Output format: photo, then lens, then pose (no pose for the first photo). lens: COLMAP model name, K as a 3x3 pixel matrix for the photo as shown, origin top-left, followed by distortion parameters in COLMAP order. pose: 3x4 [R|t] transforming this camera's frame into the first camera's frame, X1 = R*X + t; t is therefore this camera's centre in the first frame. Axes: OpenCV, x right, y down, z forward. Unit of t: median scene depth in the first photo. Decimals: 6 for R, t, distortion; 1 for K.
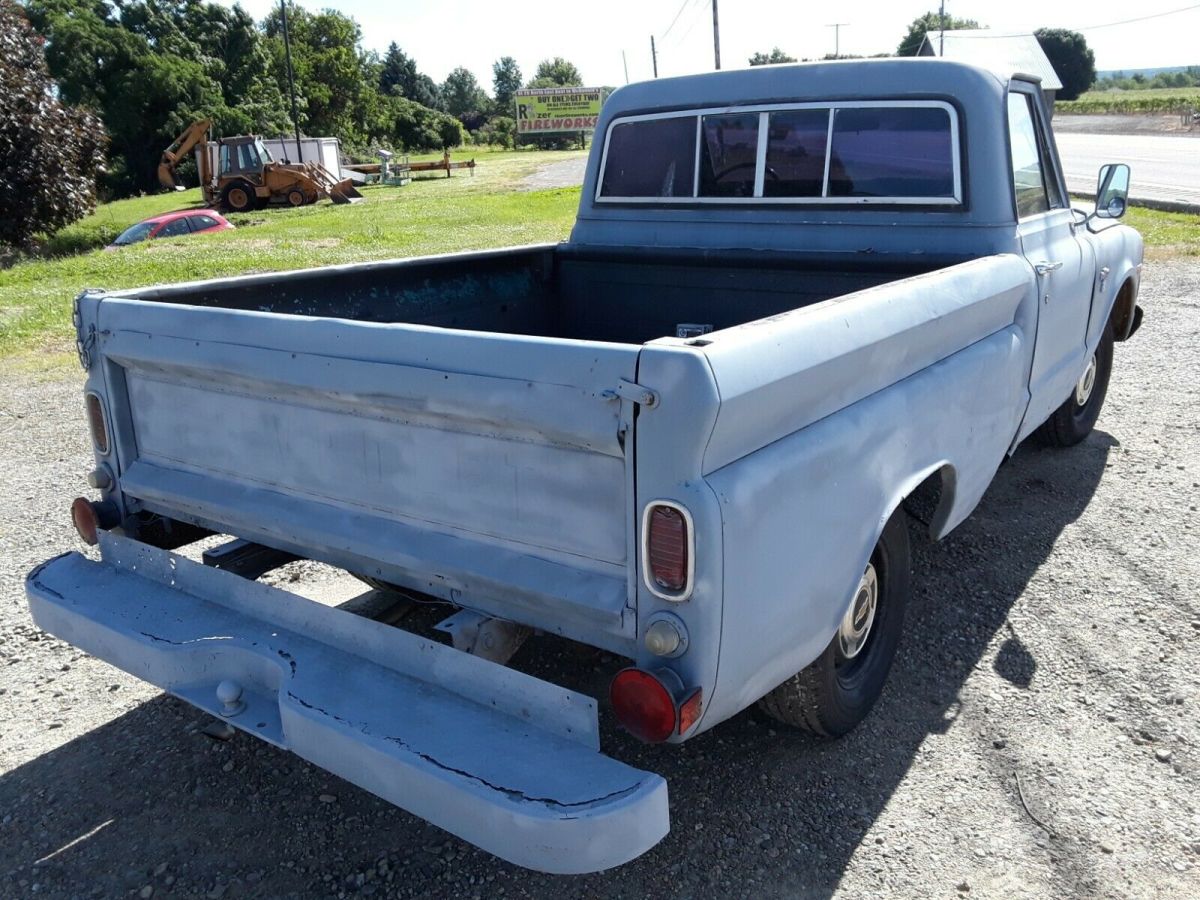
lens RADIAL K [[985.7, 0, 589.7], [0, 985.7, 465.0], [0, 0, 1]] dist [0.125057, -0.184387]
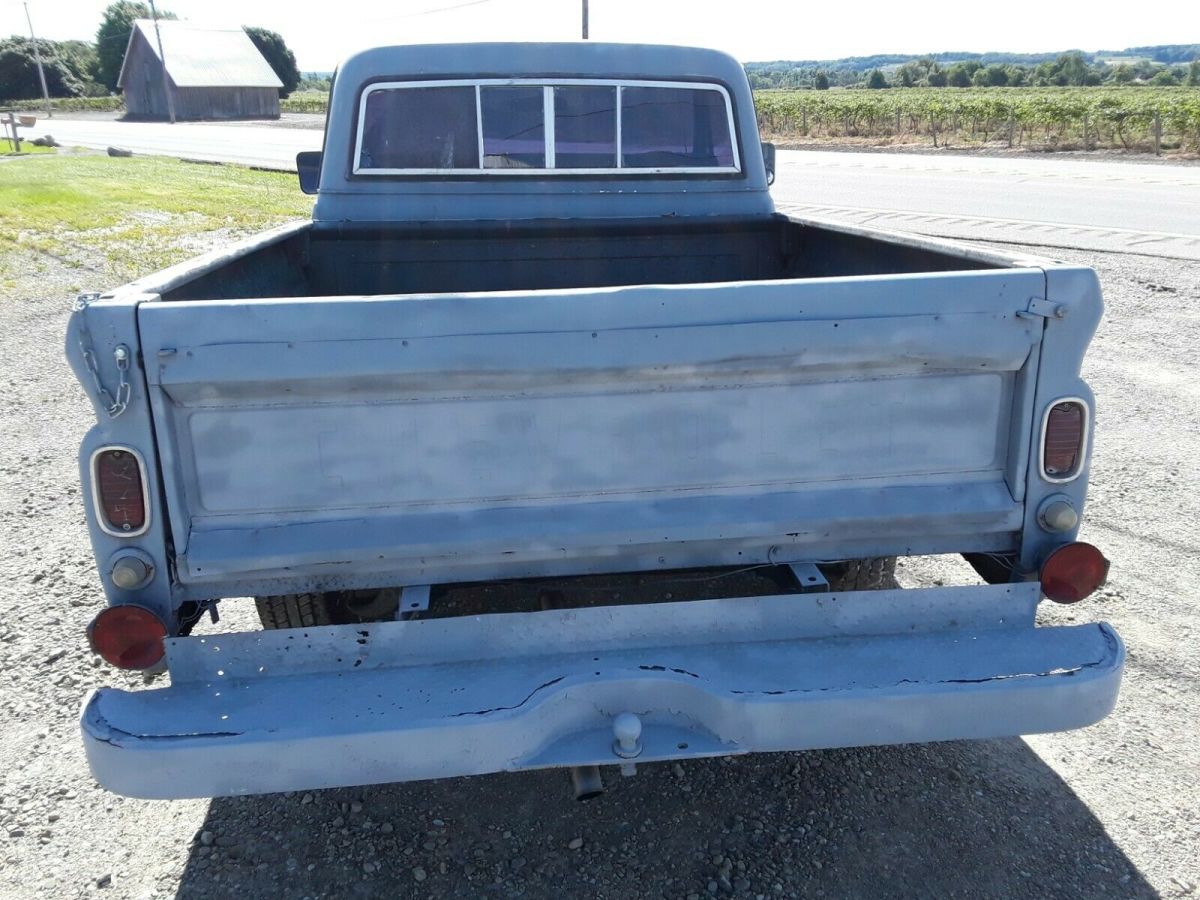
lens RADIAL K [[992.6, 0, 600.9], [0, 992.6, 456.0], [0, 0, 1]] dist [0.086591, -0.136870]
pose [[0.741701, -0.187422, 0.644013, -0.567903], [0.189524, 0.979600, 0.066813, -0.041076], [-0.643397, 0.072500, 0.762092, 0.224551]]
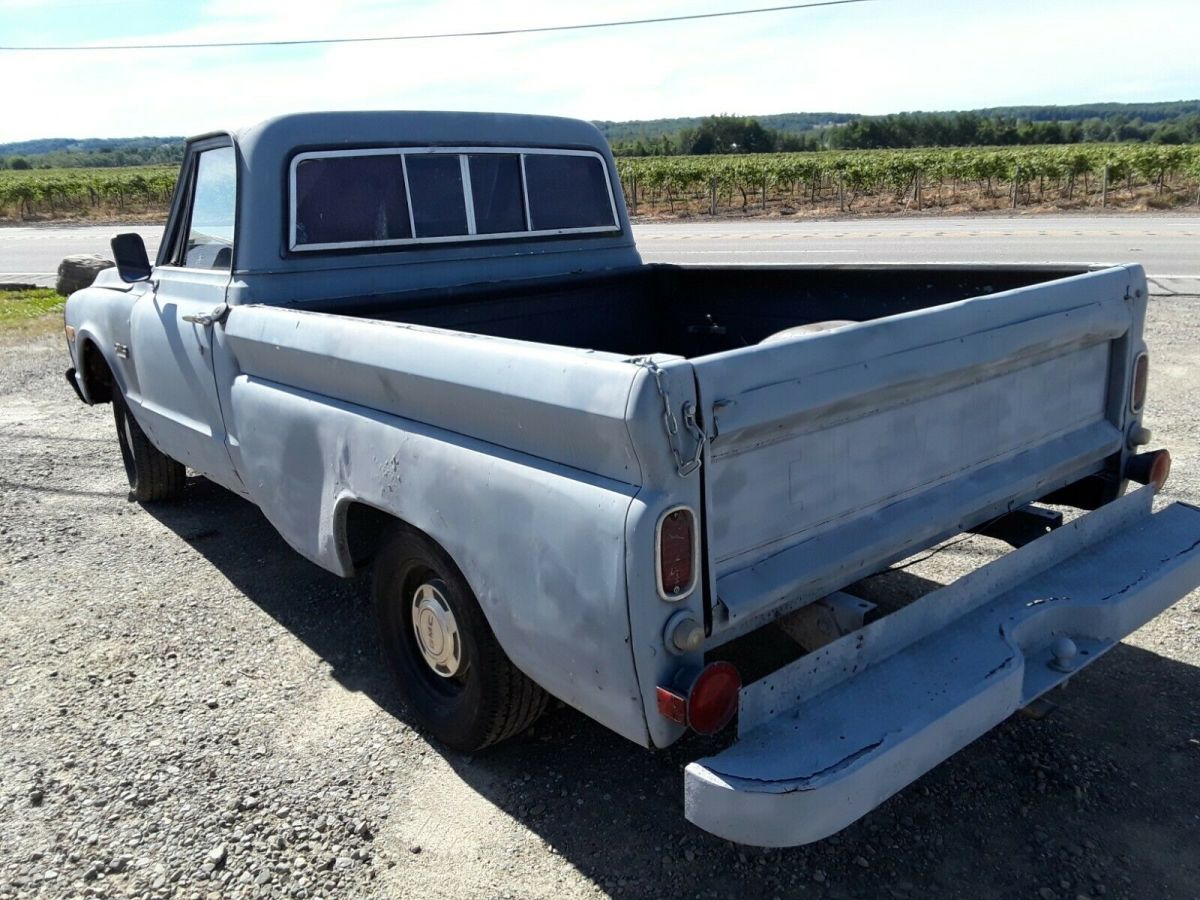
lens RADIAL K [[972.1, 0, 603.4], [0, 972.1, 456.3], [0, 0, 1]] dist [0.182847, -0.270545]
pose [[0.250729, -0.238369, 0.938251, -0.909960], [0.327502, 0.932948, 0.149503, -0.178753], [-0.910976, 0.269795, 0.311983, 0.684001]]
